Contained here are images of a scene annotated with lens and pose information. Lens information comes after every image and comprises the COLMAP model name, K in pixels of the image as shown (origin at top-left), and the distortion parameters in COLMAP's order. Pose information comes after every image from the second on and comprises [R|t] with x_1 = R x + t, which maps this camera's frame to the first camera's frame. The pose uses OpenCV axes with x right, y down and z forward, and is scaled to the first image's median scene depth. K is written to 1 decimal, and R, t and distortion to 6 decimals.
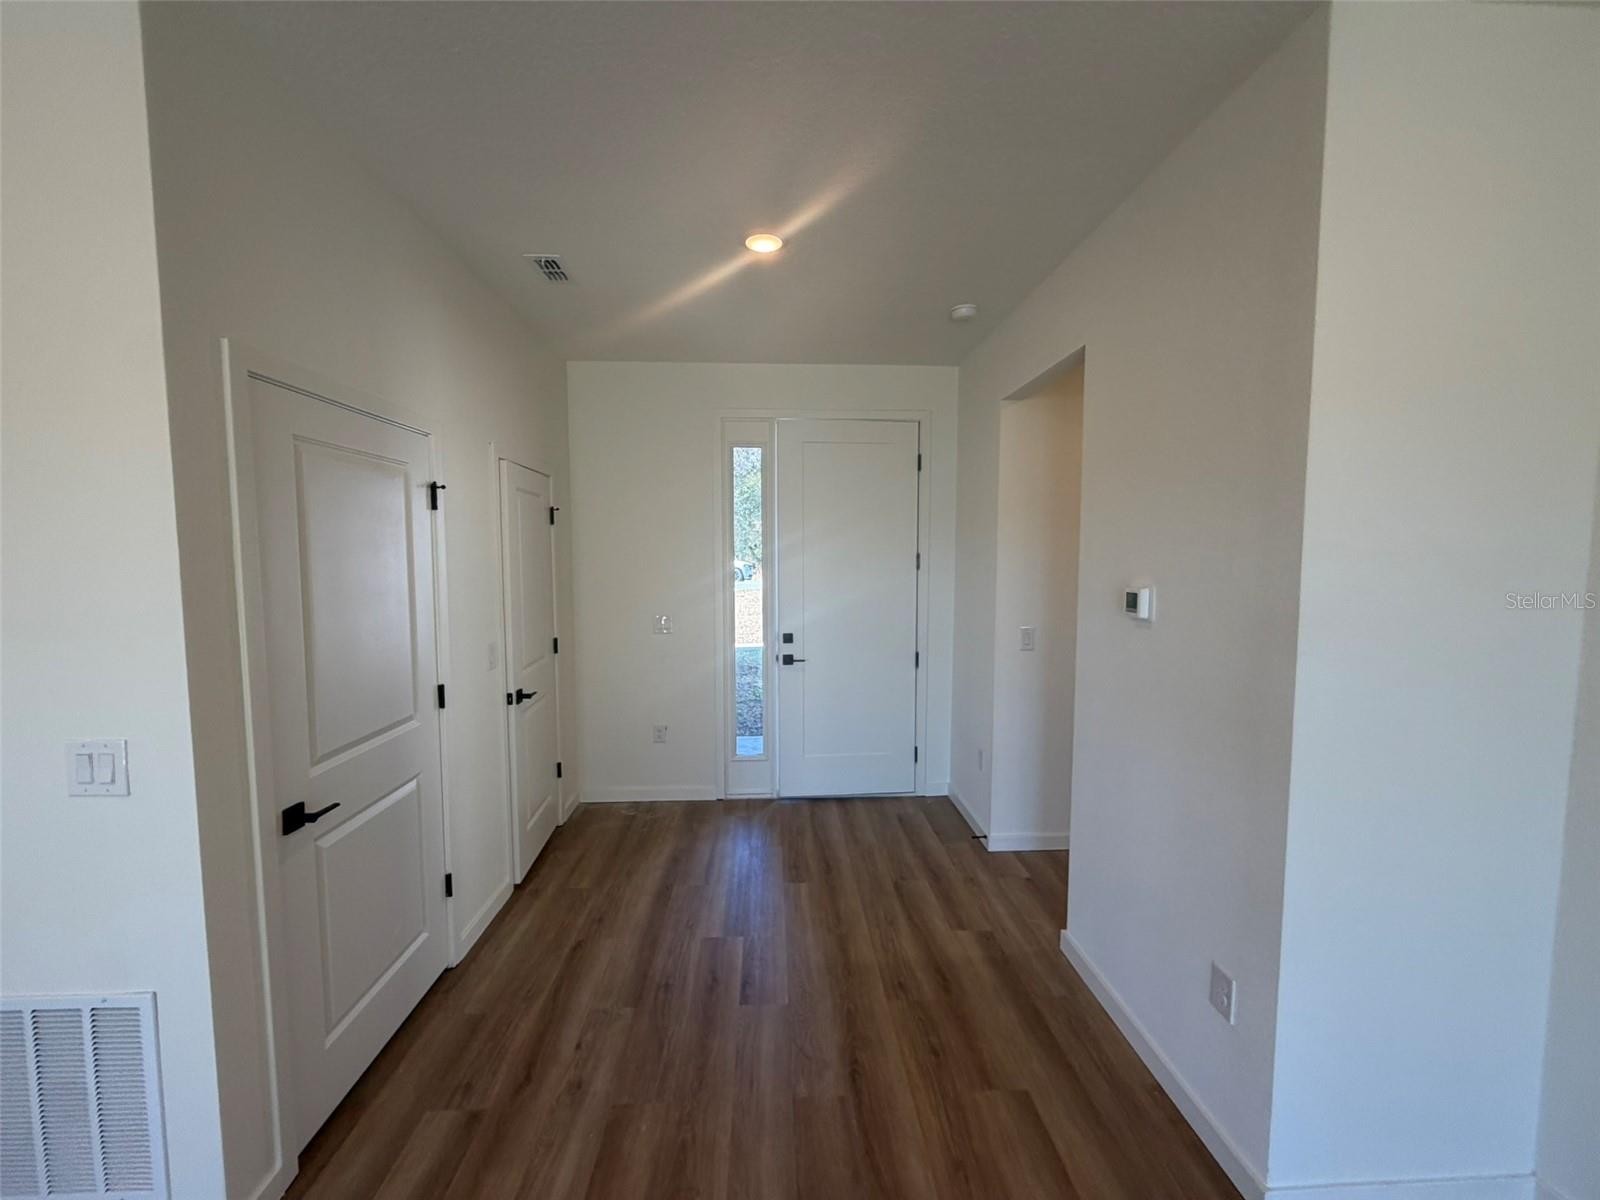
lens RADIAL K [[637.5, 0, 796.6], [0, 637.5, 599.7], [0, 0, 1]] dist [-0.003069, 0.000584]
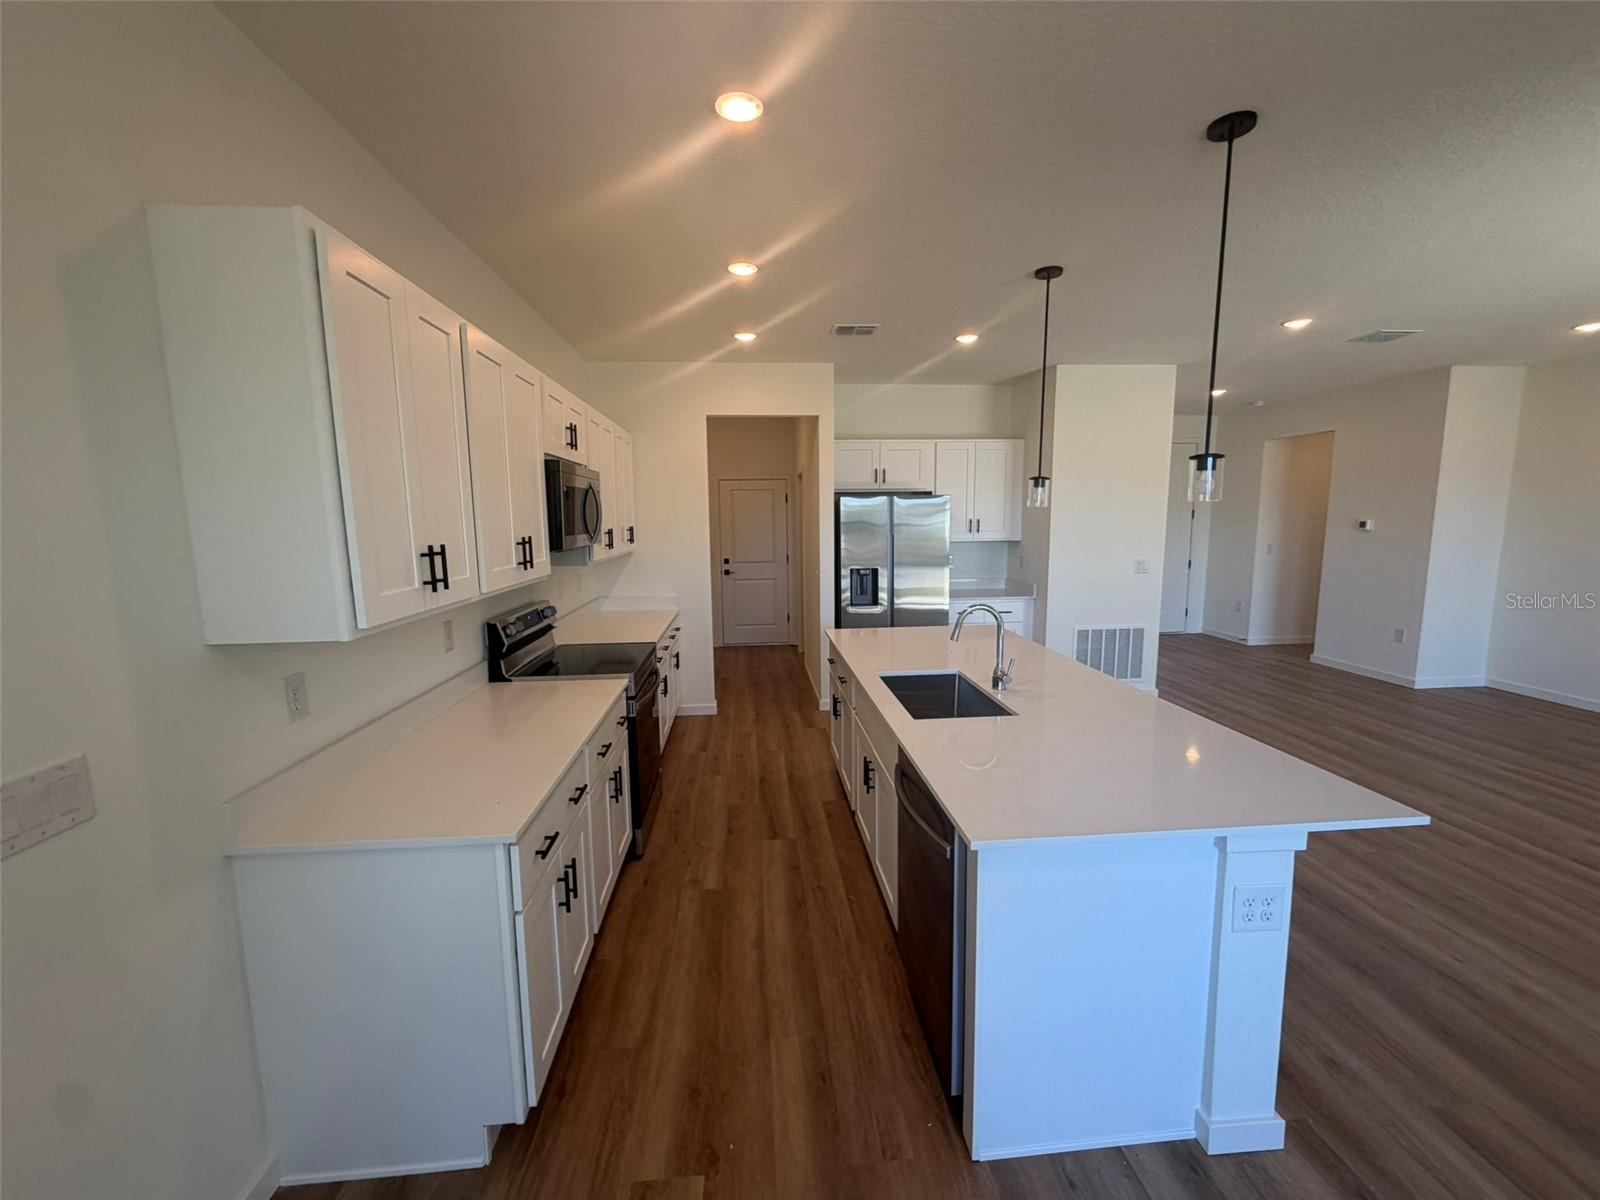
lens RADIAL K [[637.5, 0, 793.8], [0, 637.5, 599.5], [0, 0, 1]] dist [-0.003069, 0.000584]
pose [[0.999455, -0.019202, 0.026833, -2.277978], [0.017570, 0.998055, 0.059805, 0.130423], [-0.027930, -0.059301, 0.997849, -1.971843]]
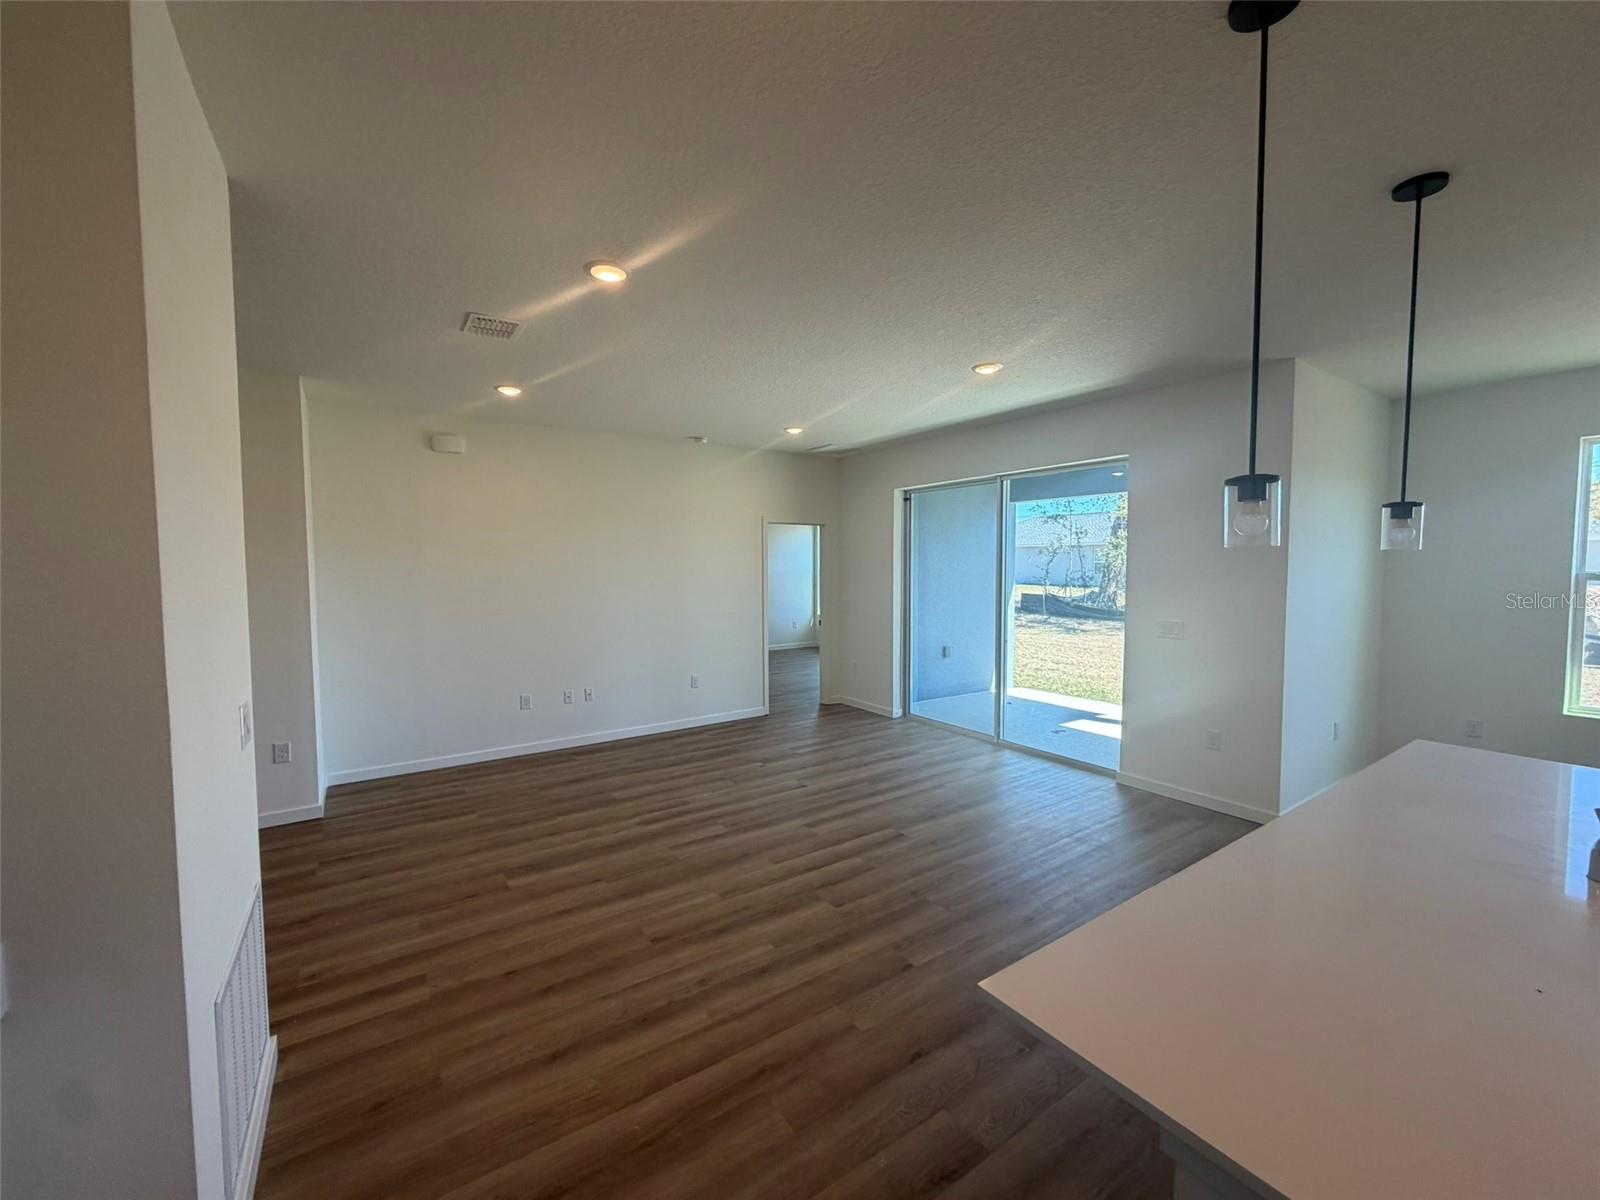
lens RADIAL K [[637.5, 0, 791.4], [0, 637.5, 601.1], [0, 0, 1]] dist [-0.003069, 0.000584]
pose [[-0.521601, -0.050390, 0.851700, -1.932088], [0.064367, 0.993085, 0.098175, -0.045761], [-0.850758, 0.106030, -0.514751, 0.457339]]
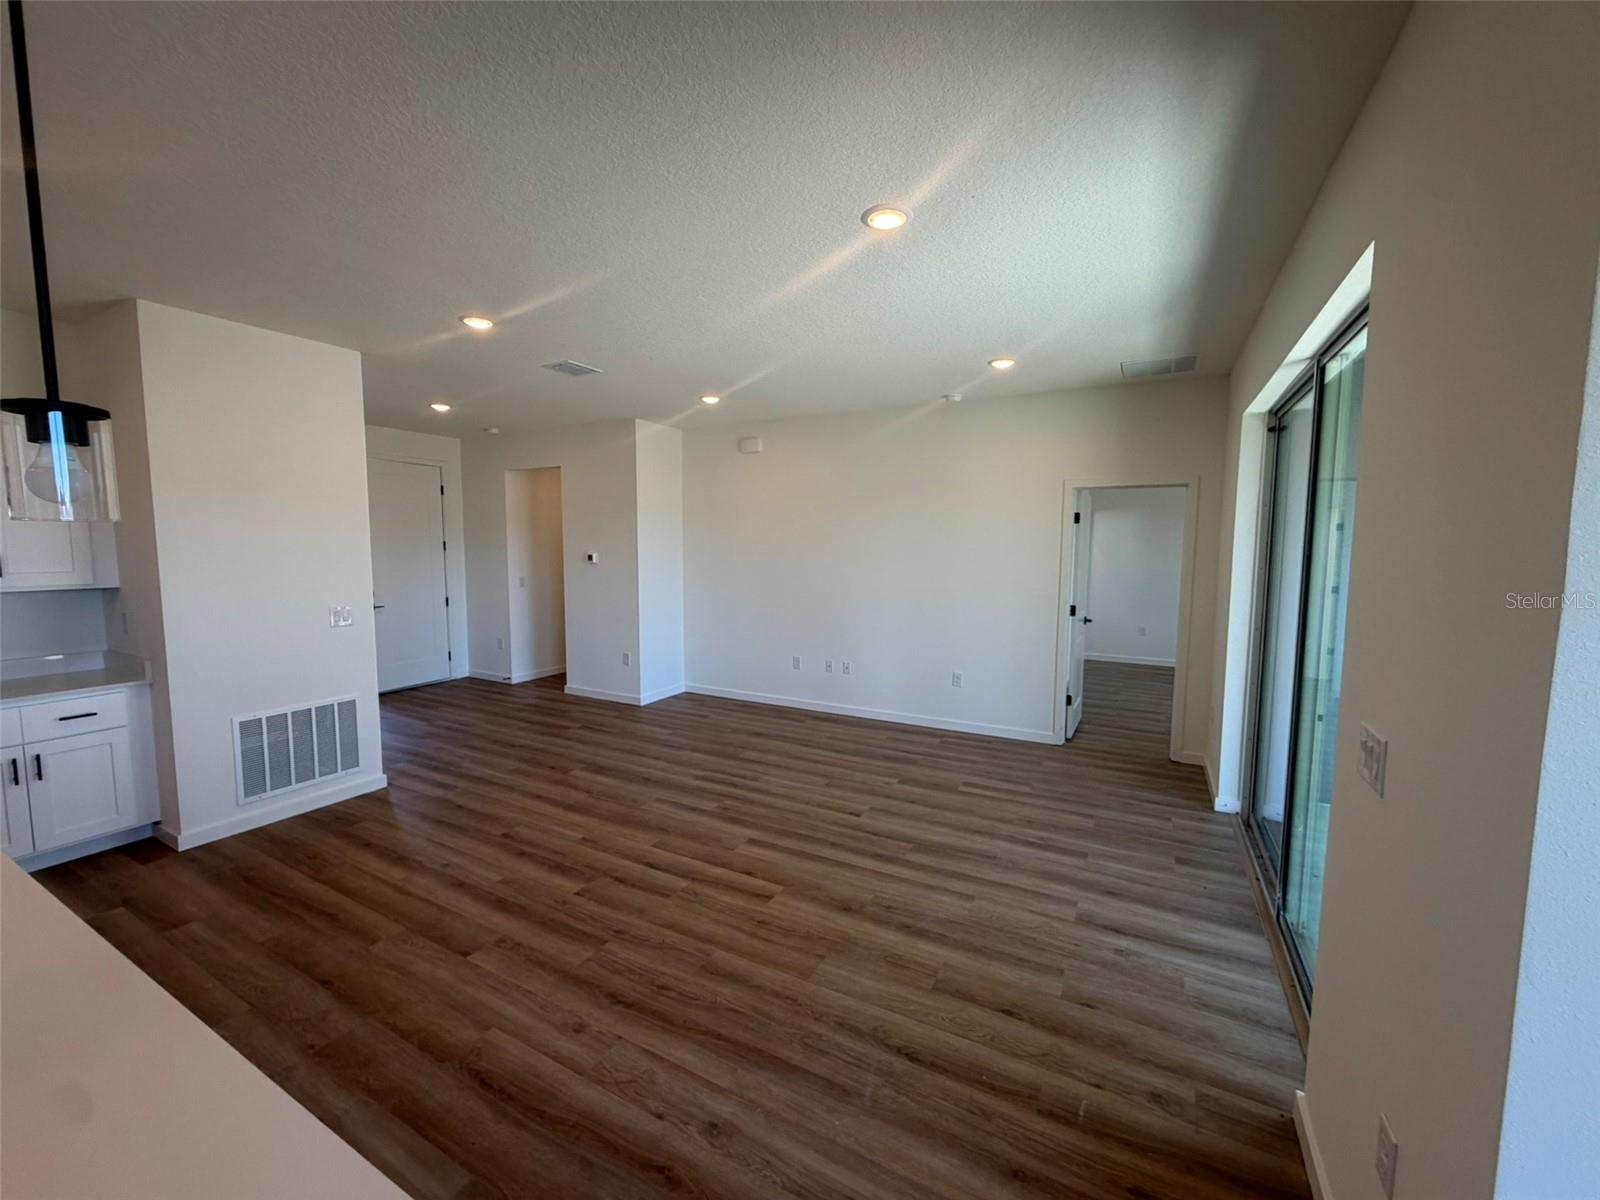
lens RADIAL K [[637.5, 0, 799.6], [0, 637.5, 598.5], [0, 0, 1]] dist [-0.003069, 0.000584]
pose [[0.517567, -0.074801, 0.852367, -1.675671], [0.057267, 0.996966, 0.052717, 0.099344], [-0.853724, 0.021528, 0.520281, -1.556706]]
